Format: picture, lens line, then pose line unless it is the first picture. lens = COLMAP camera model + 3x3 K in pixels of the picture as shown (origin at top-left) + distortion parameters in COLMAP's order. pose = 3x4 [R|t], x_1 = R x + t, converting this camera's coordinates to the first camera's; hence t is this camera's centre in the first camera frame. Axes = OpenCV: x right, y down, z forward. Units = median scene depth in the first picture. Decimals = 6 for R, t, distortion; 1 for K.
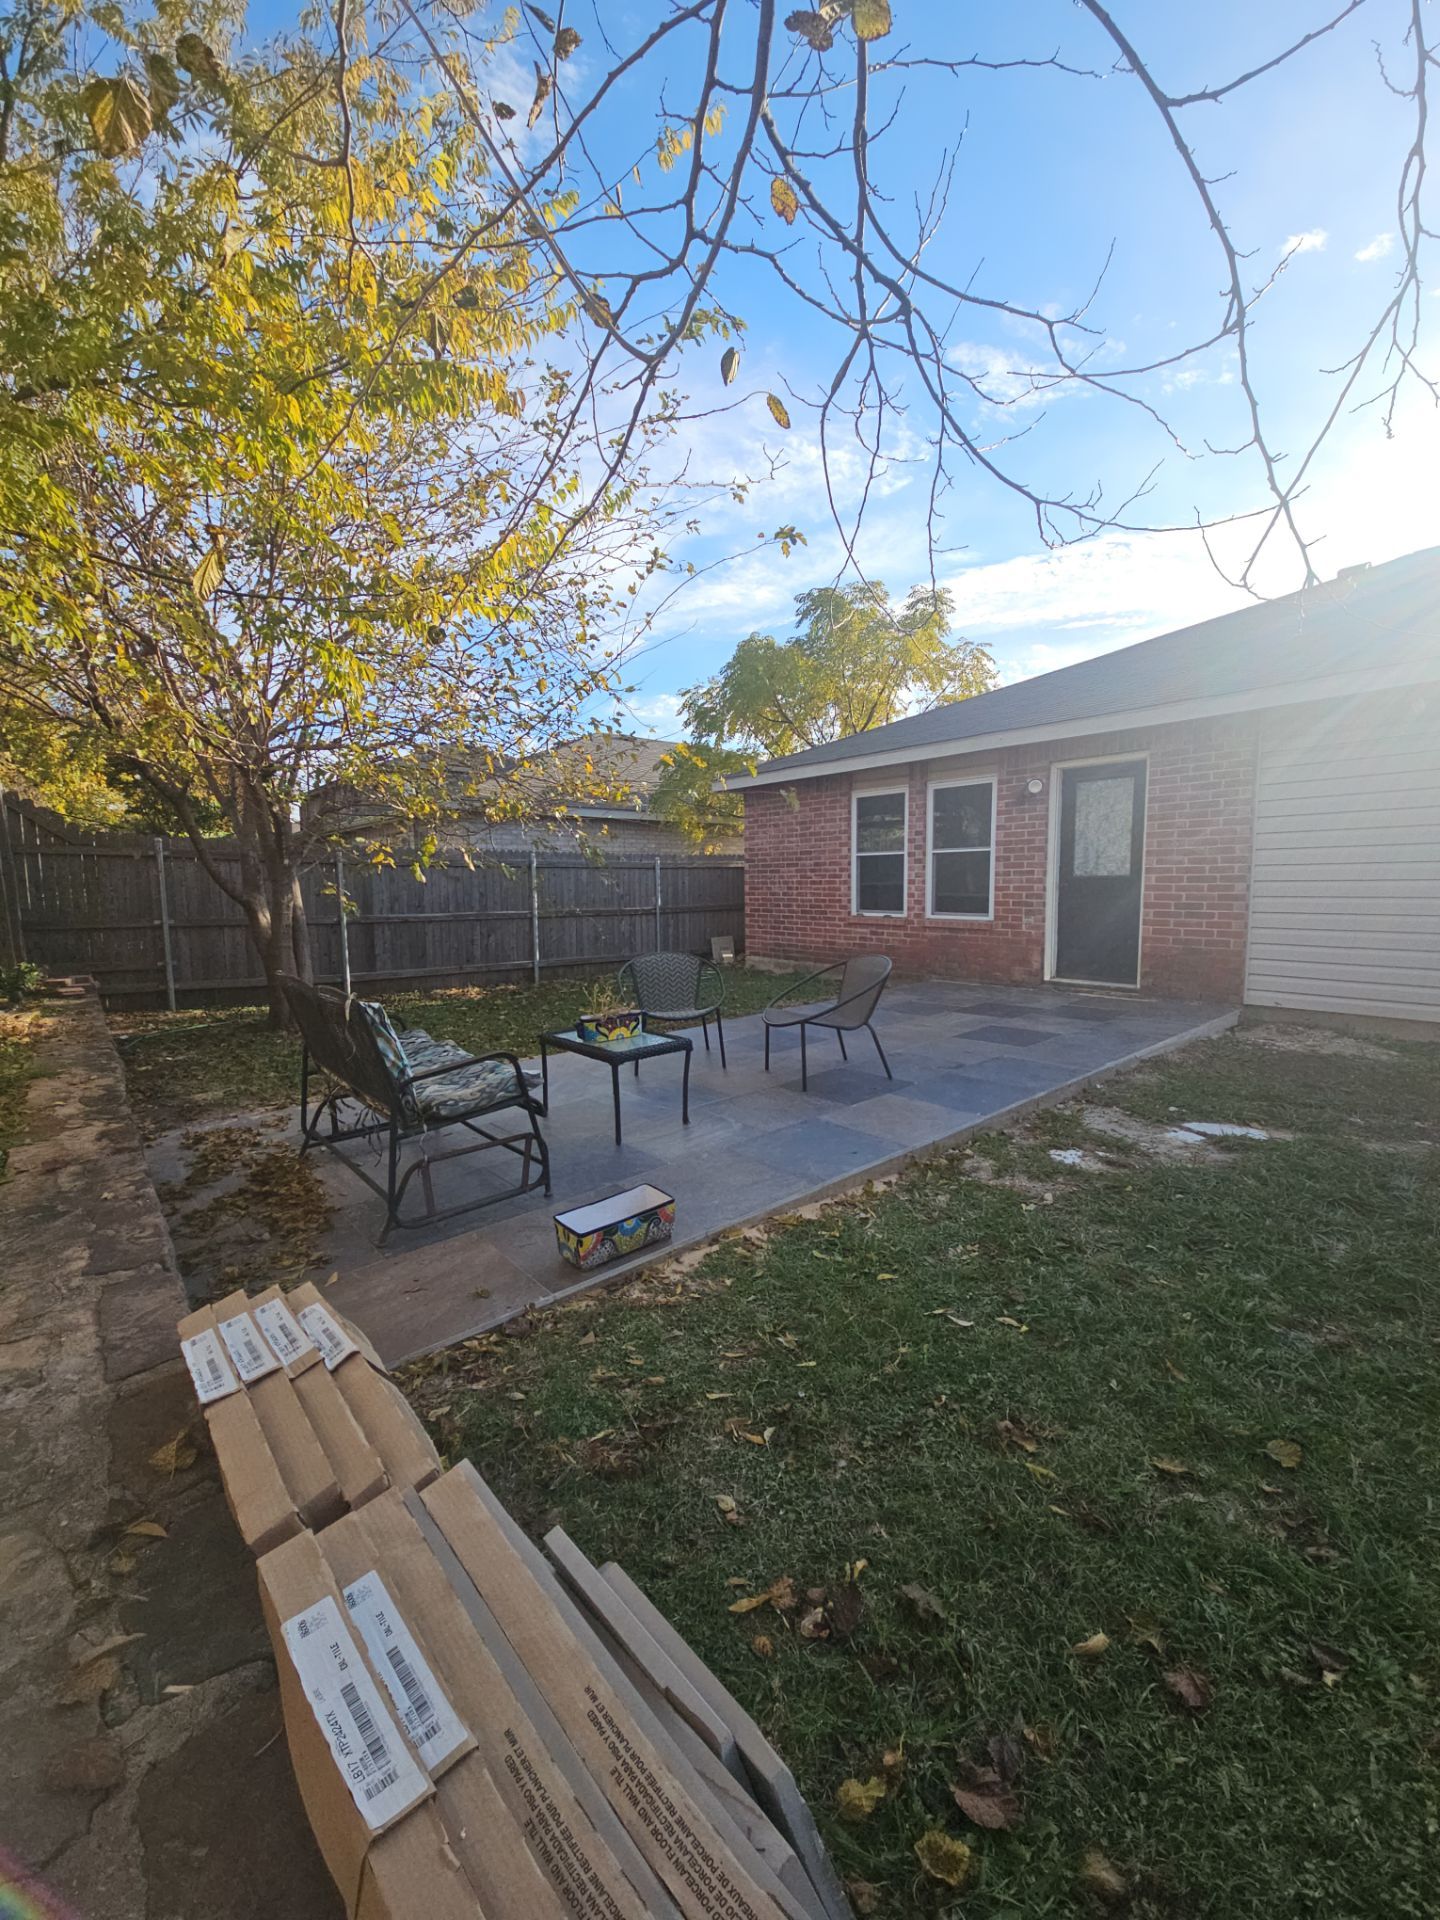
lens RADIAL K [[757.2, 0, 720.0], [0, 757.2, 960.0], [0, 0, 1]] dist [0.000137, 0.000005]
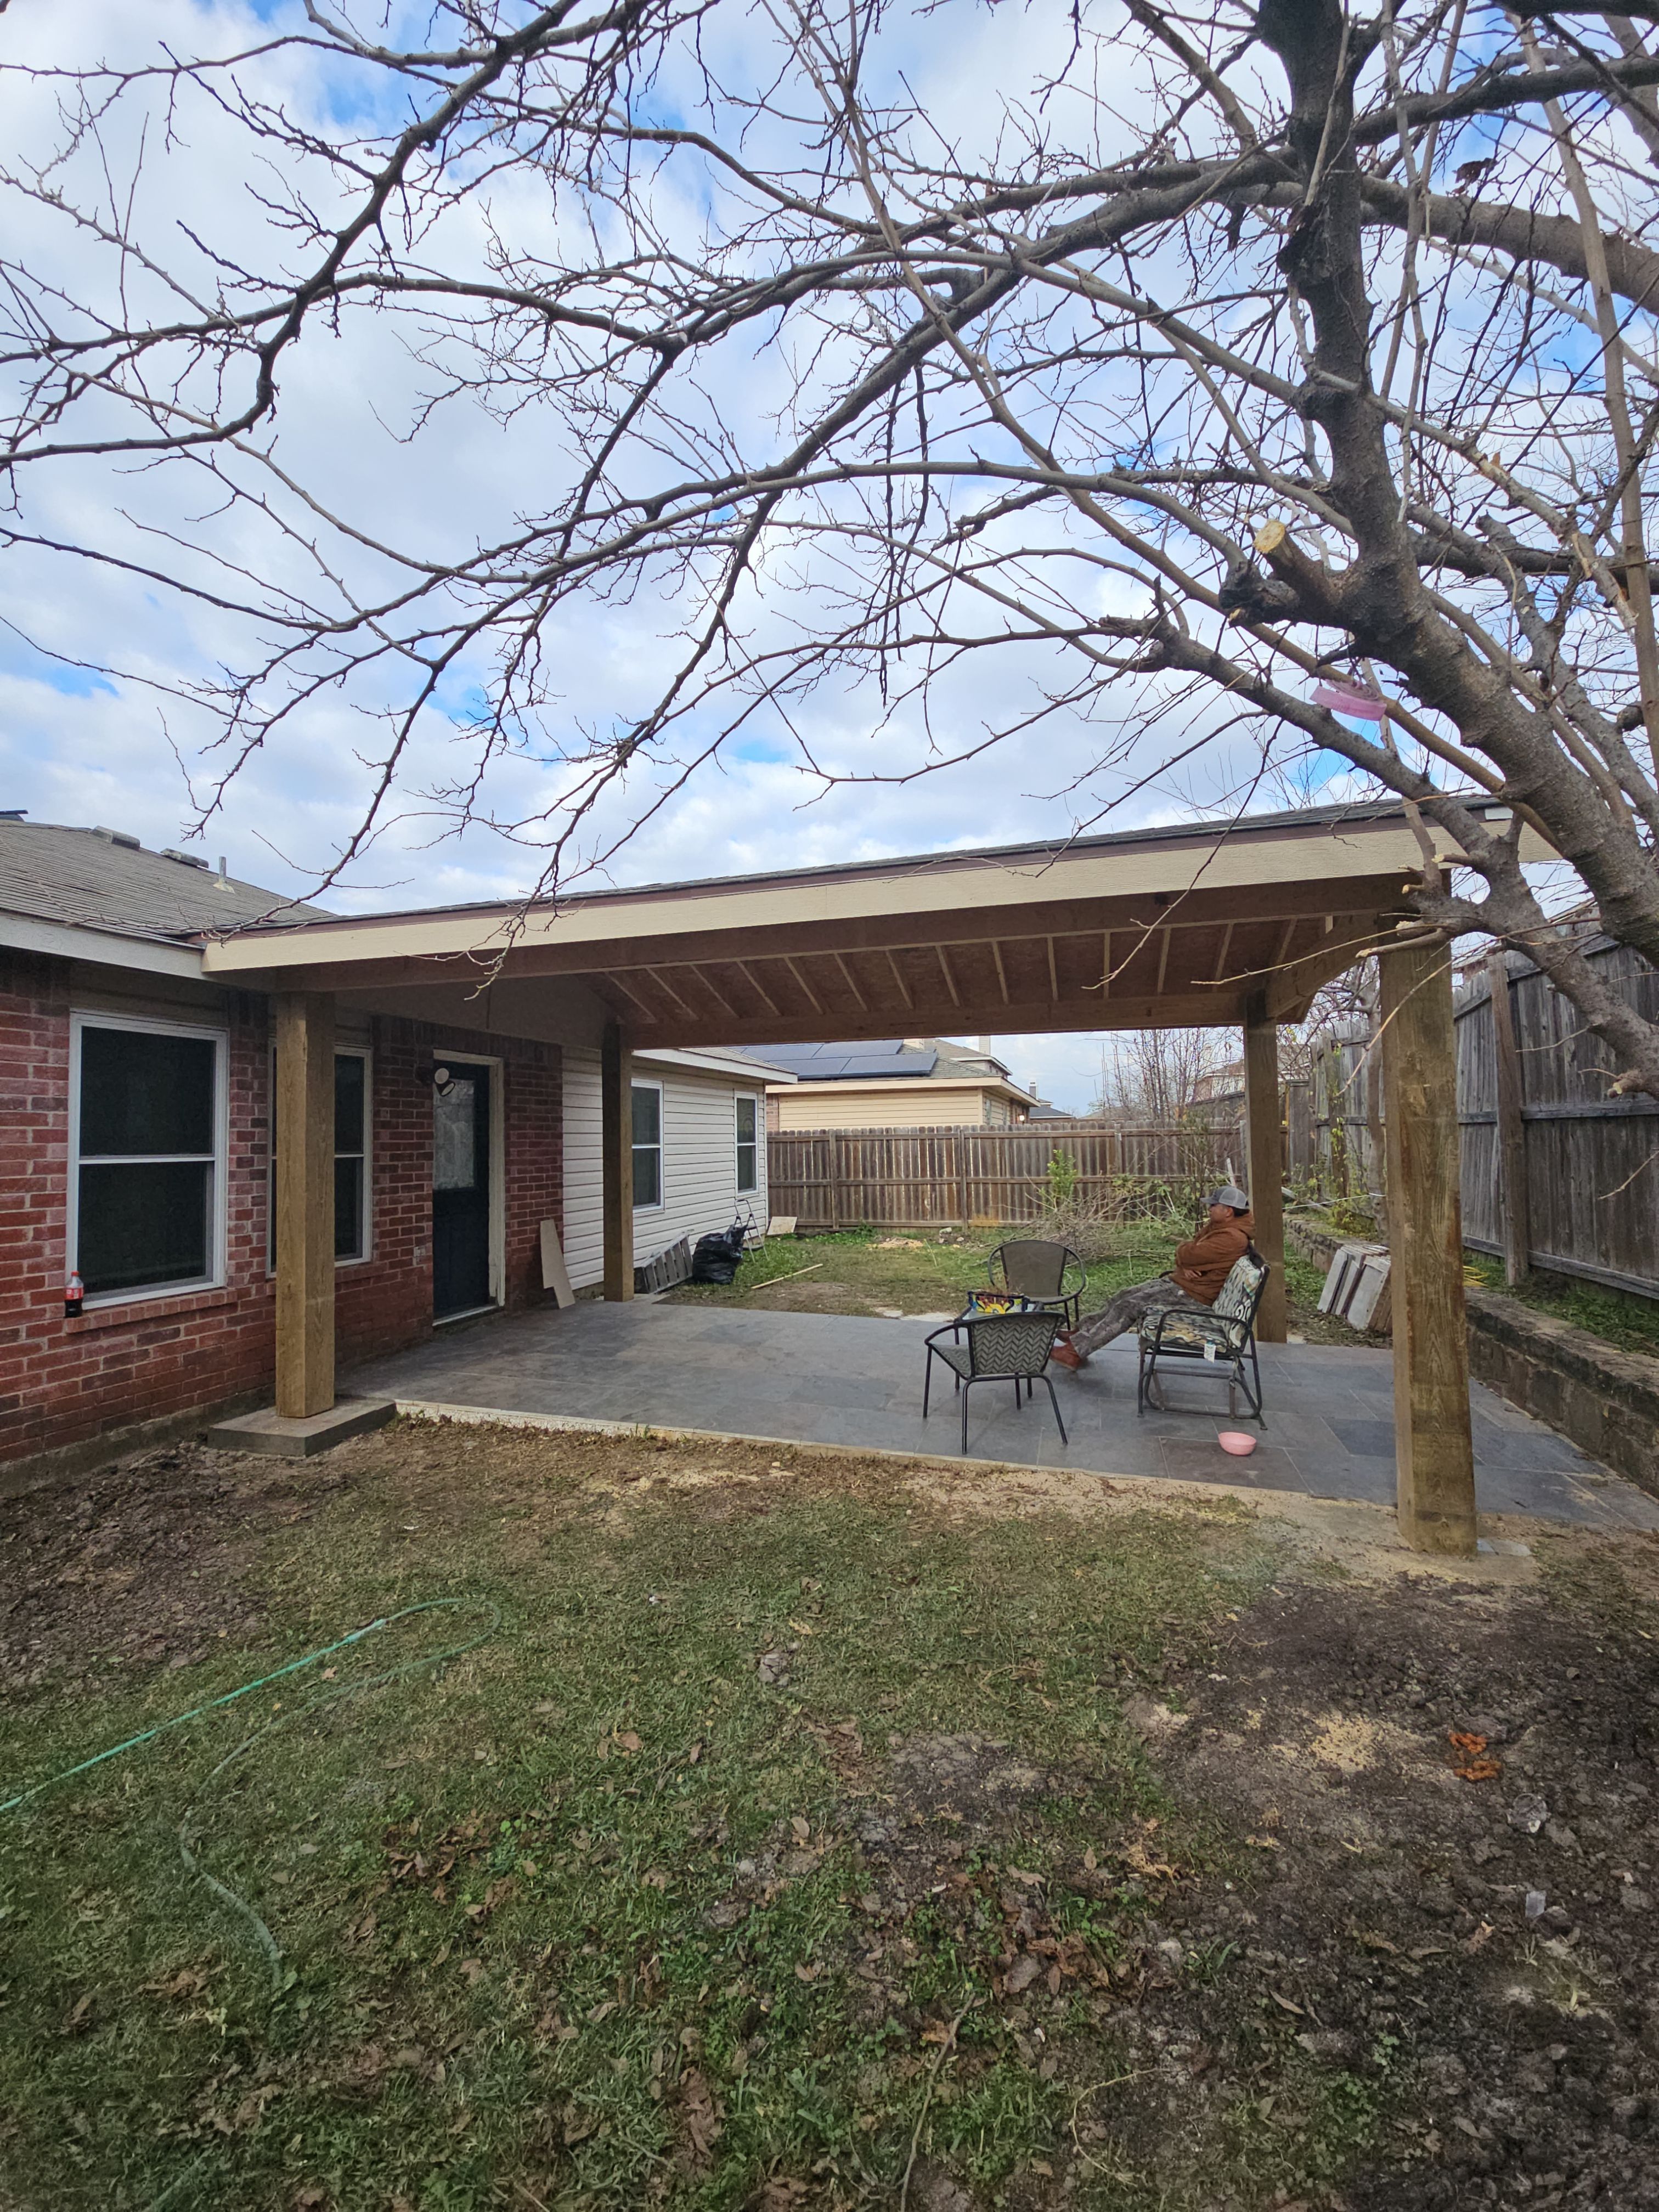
lens RADIAL K [[898.9, 0, 835.2], [0, 898.9, 1108.0], [0, 0, 1]] dist [0.009856, -0.007212]
pose [[-0.551112, 0.045849, 0.833171, -0.460597], [0.100335, 0.994886, 0.011621, -0.135152], [-0.828377, 0.090001, -0.552894, 0.944763]]
